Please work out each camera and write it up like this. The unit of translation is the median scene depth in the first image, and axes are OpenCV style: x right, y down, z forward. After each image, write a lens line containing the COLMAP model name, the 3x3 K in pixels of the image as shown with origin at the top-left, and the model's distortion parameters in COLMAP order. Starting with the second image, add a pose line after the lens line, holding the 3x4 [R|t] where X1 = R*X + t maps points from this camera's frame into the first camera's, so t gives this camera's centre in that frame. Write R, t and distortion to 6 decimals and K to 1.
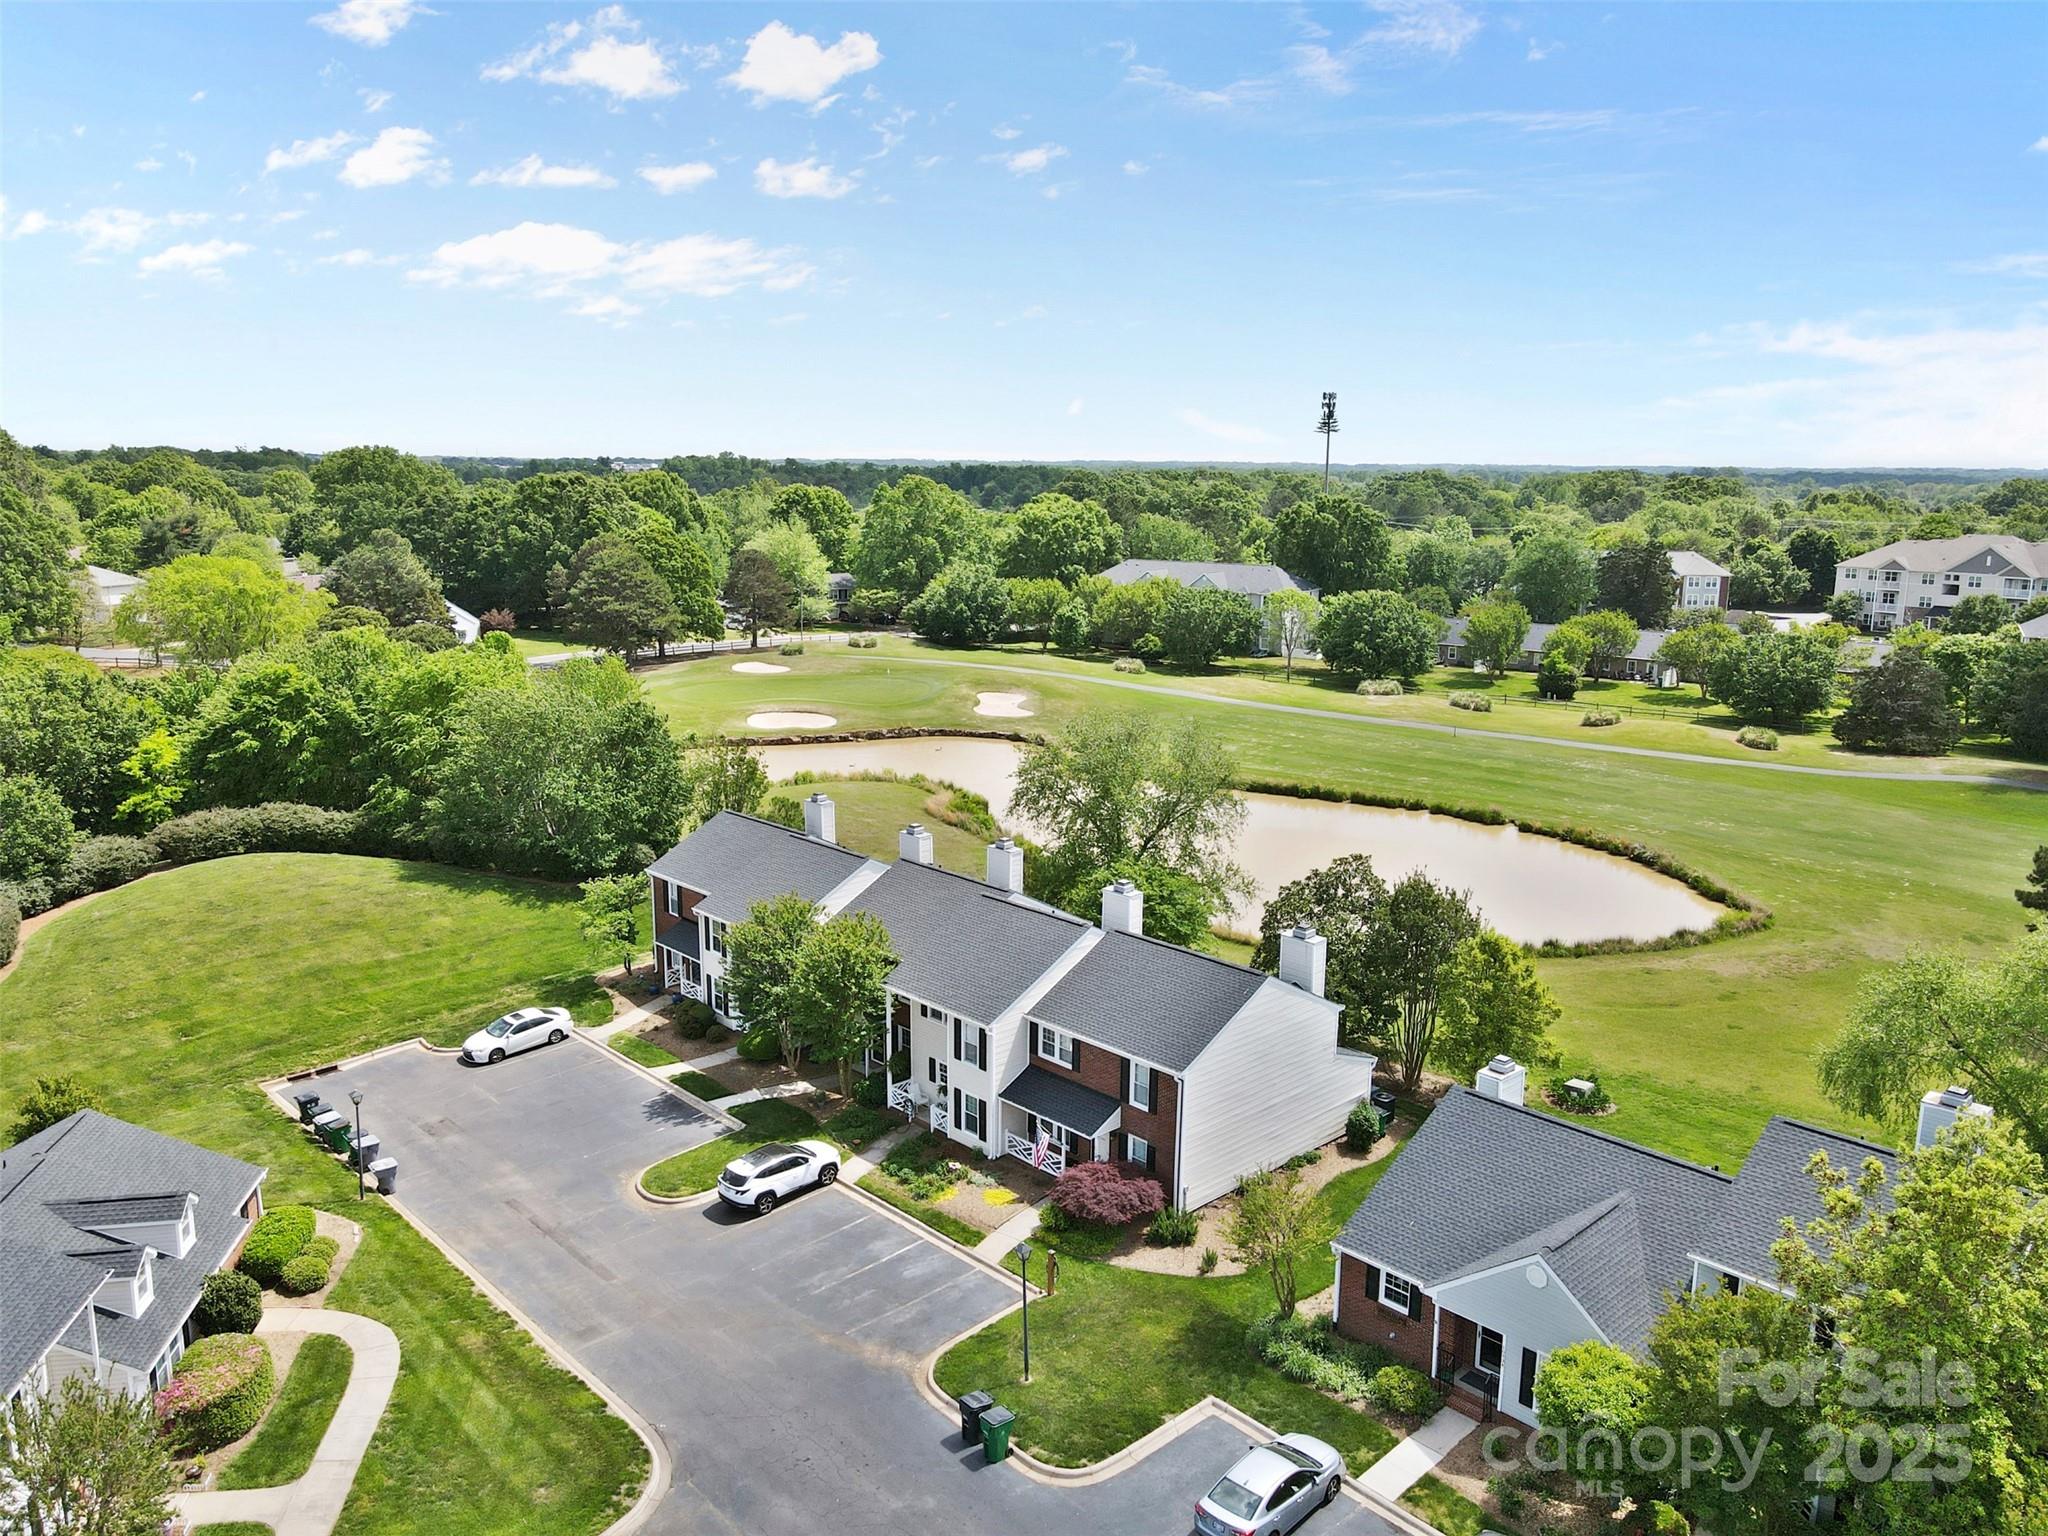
lens RADIAL K [[1502.1, 0, 1004.1], [0, 1502.1, 766.1], [0, 0, 1]] dist [0.008795, 0.012230]
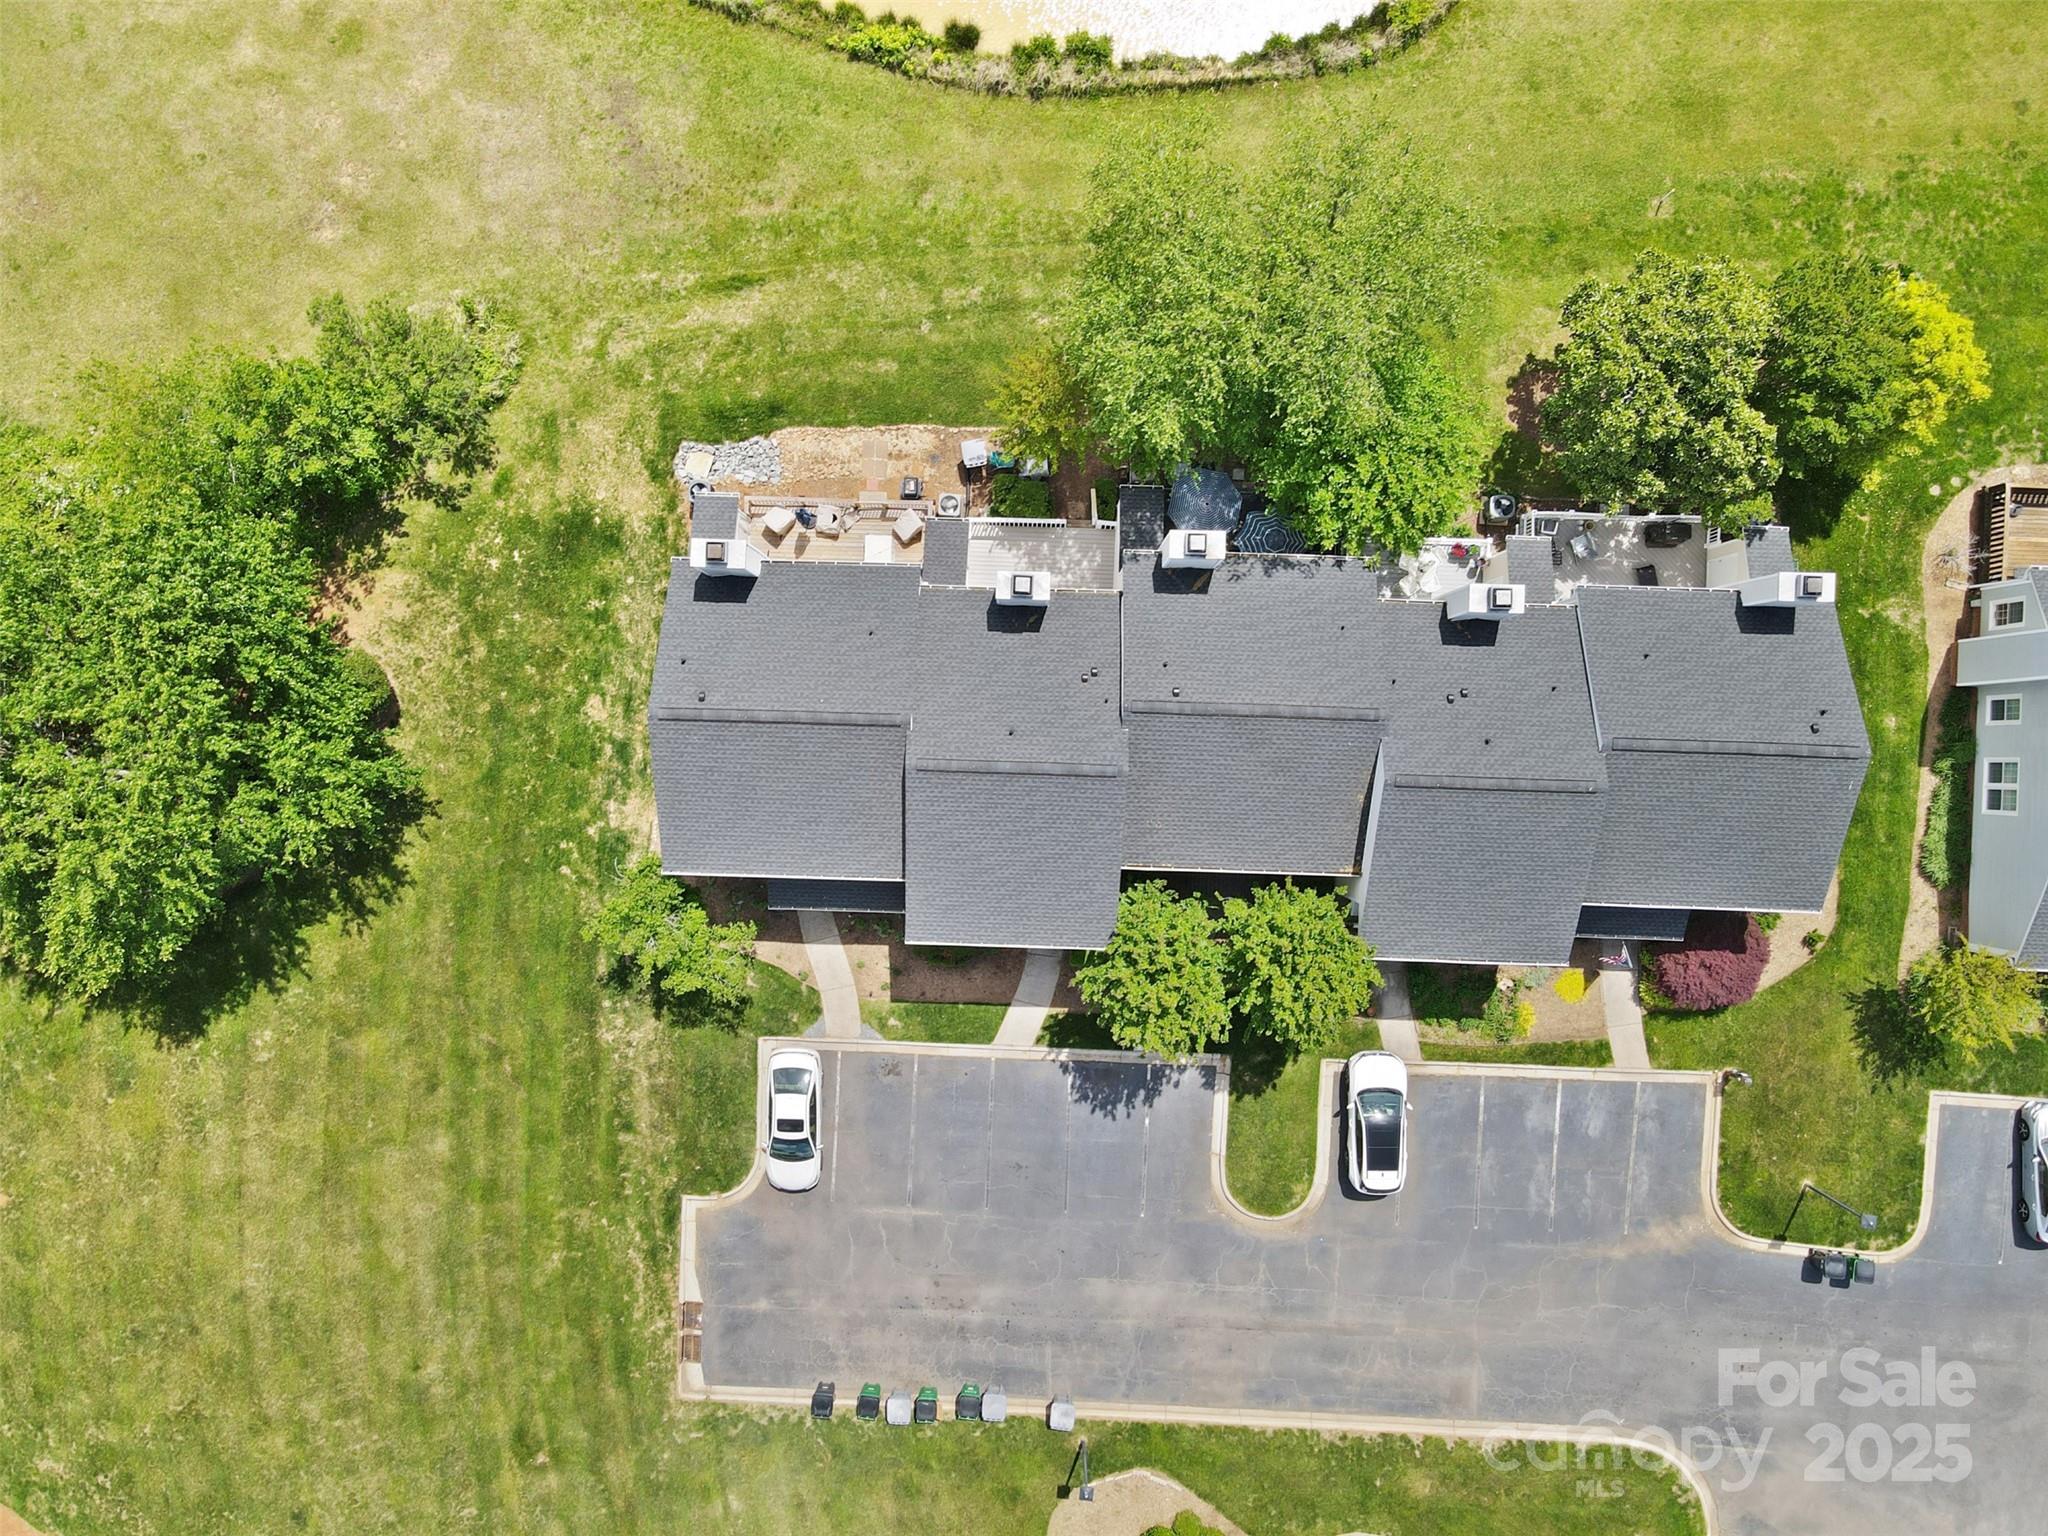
lens RADIAL K [[1502.1, 0, 1004.1], [0, 1502.1, 766.1], [0, 0, 1]] dist [0.008795, 0.012230]
pose [[0.707374, -0.706706, -0.013708, -0.103611], [0.154945, 0.136111, 0.978502, -0.511212], [-0.689648, -0.694291, 0.205782, 0.811556]]
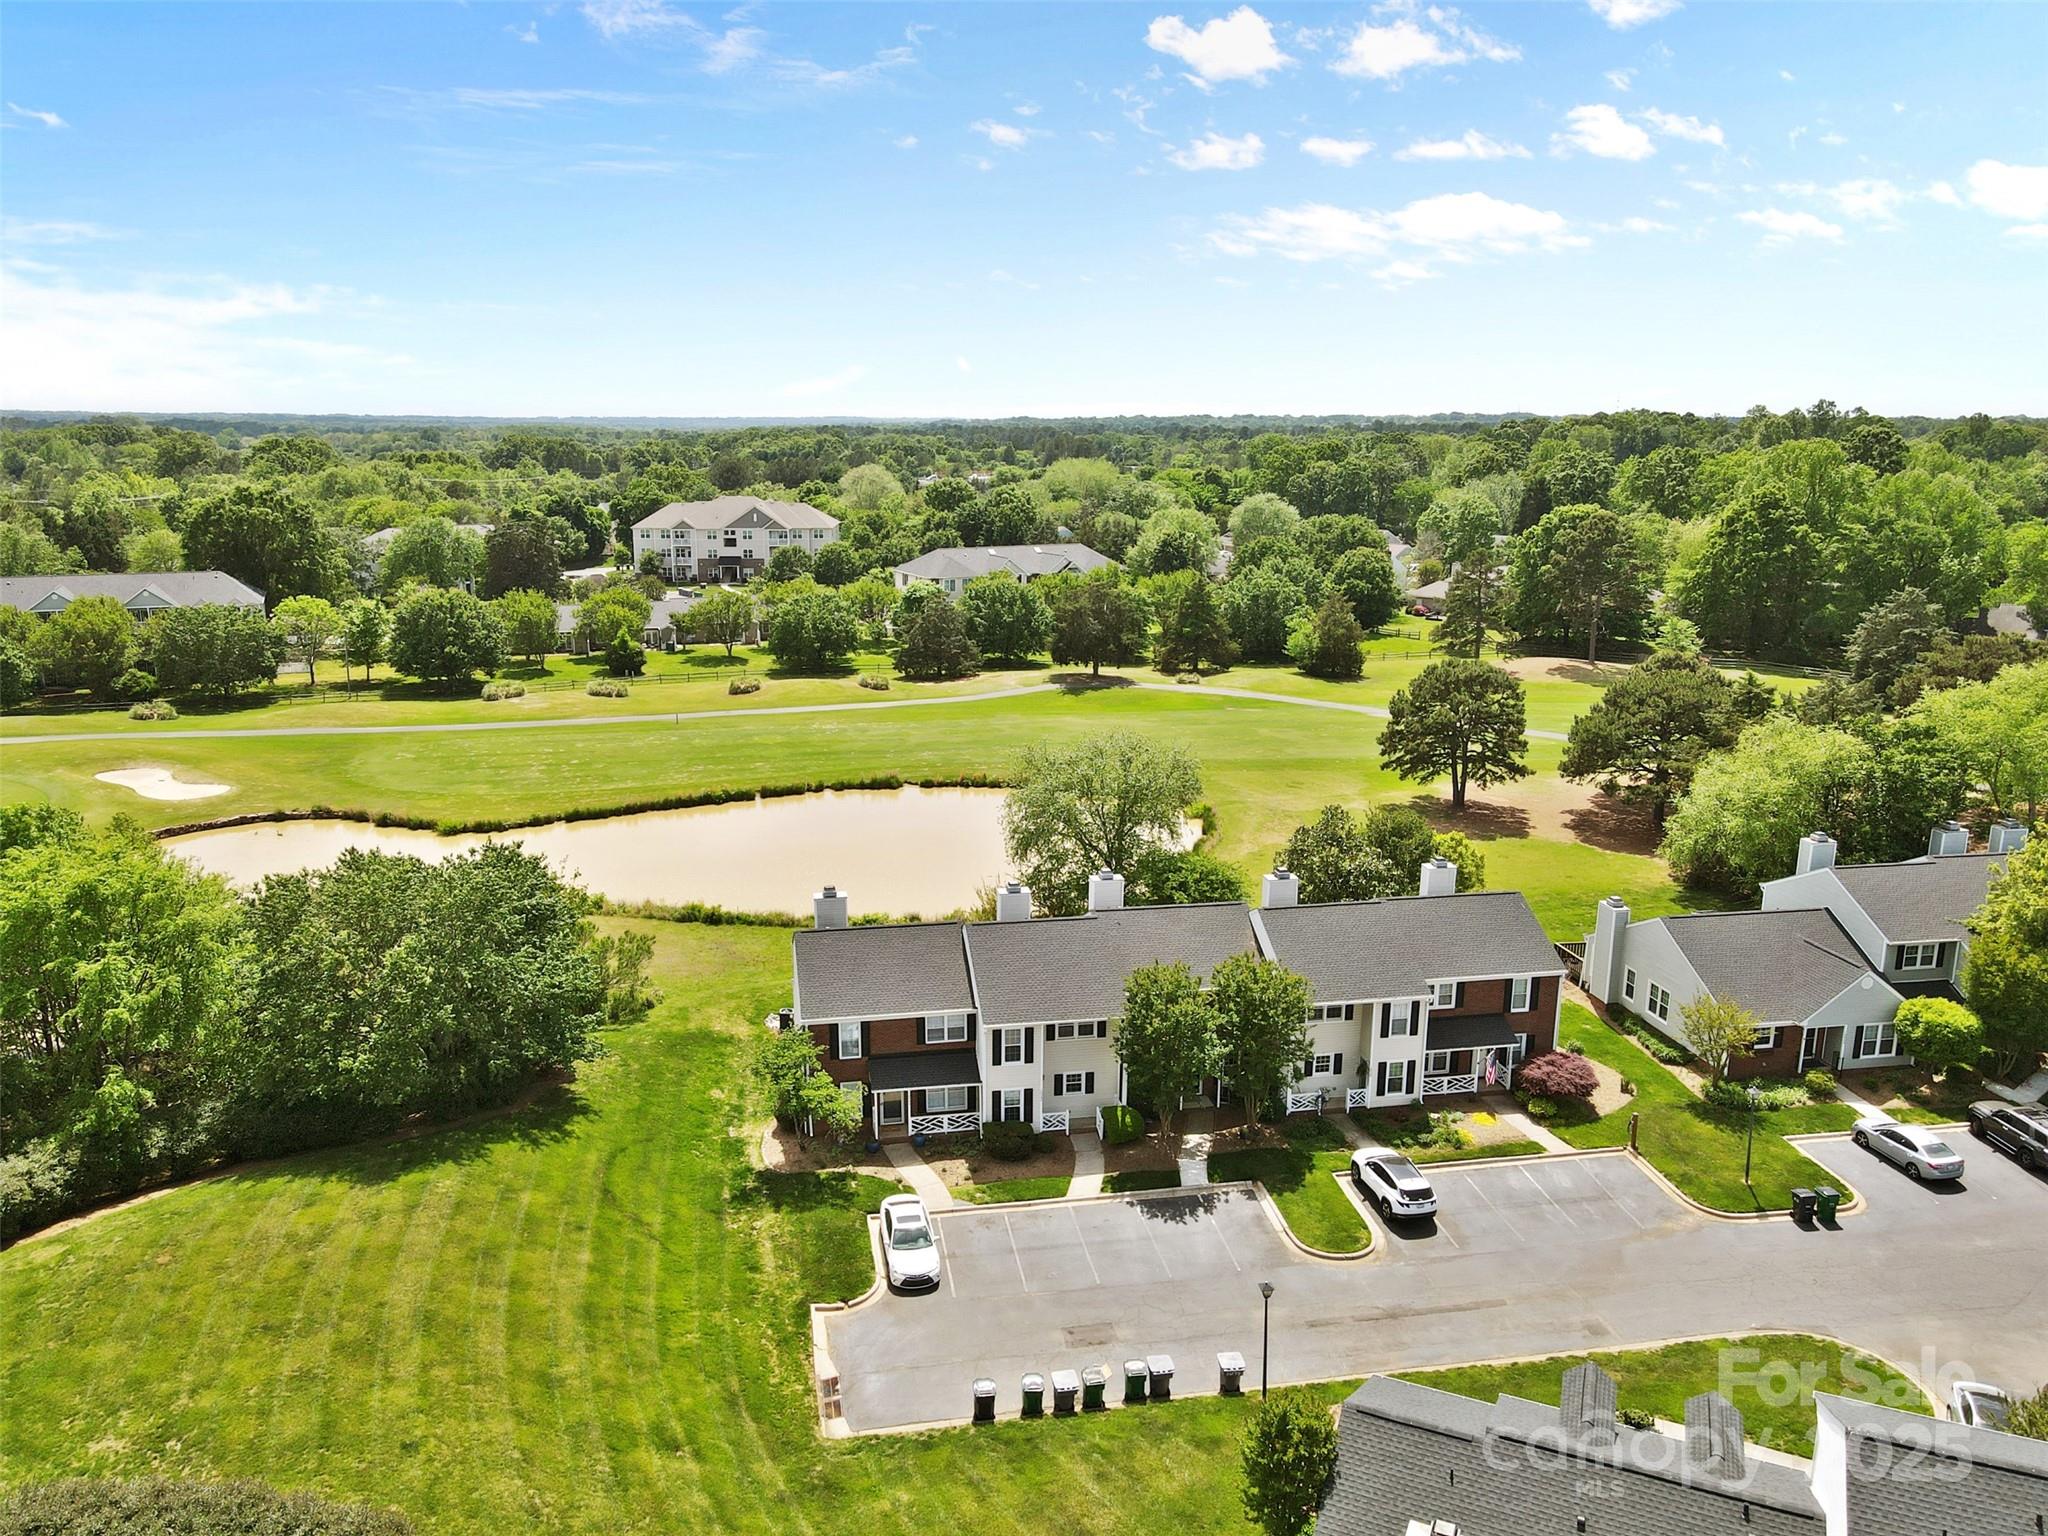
lens RADIAL K [[1502.1, 0, 1004.1], [0, 1502.1, 766.1], [0, 0, 1]] dist [0.008795, 0.012230]
pose [[0.545928, -0.193775, 0.815116, -0.835387], [0.164790, 0.978717, 0.122298, -0.154720], [-0.821466, 0.067557, 0.566242, 0.424165]]
